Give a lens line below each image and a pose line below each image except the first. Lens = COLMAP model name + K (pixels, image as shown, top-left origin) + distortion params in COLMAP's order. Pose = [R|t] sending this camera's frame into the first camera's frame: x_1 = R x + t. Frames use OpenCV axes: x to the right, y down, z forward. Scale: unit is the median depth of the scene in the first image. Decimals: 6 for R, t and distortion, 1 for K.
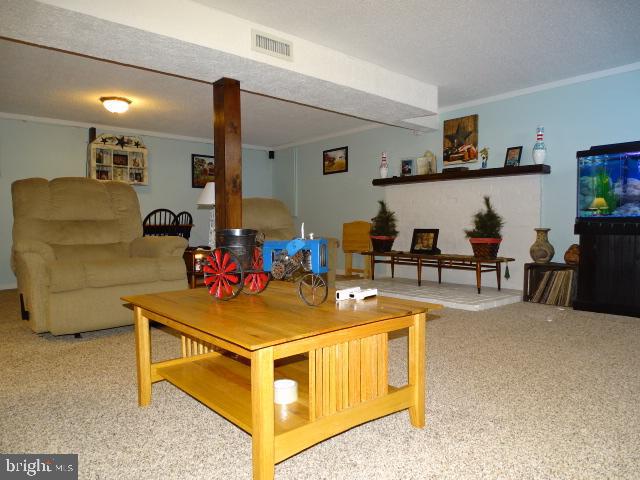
lens RADIAL K [[455.2, 0, 318.9], [0, 455.2, 236.2], [0, 0, 1]] dist [-0.013668, 0.011450]
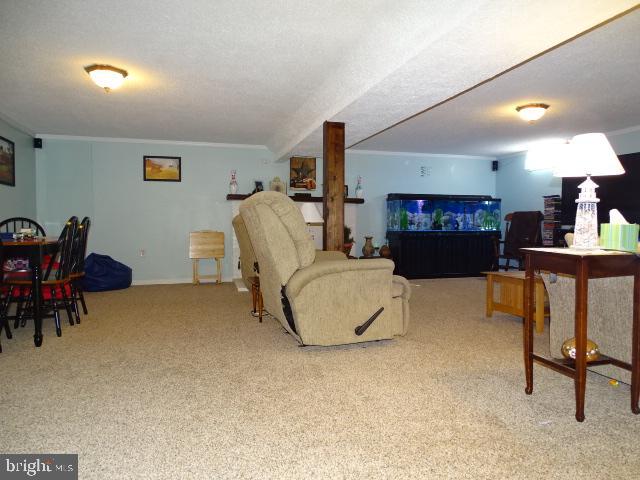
lens RADIAL K [[429.5, 0, 323.1], [0, 429.5, 234.1], [0, 0, 1]] dist [-0.004018, -0.001276]
pose [[0.403700, -0.019257, 0.914689, -0.856412], [0.017411, 0.999759, 0.013363, -0.042164], [-0.914726, 0.010530, 0.403938, 0.408578]]
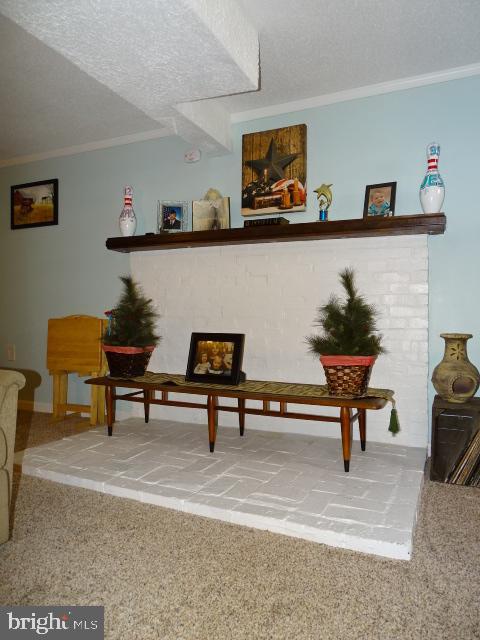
lens RADIAL K [[455.2, 0, 251.0], [0, 455.2, 307.5], [0, 0, 1]] dist [-0.013668, 0.011450]
pose [[0.903095, -0.000664, 0.429441, 0.047565], [0.013501, 0.999548, -0.026846, -0.029917], [-0.429229, 0.030042, 0.902696, 0.509033]]
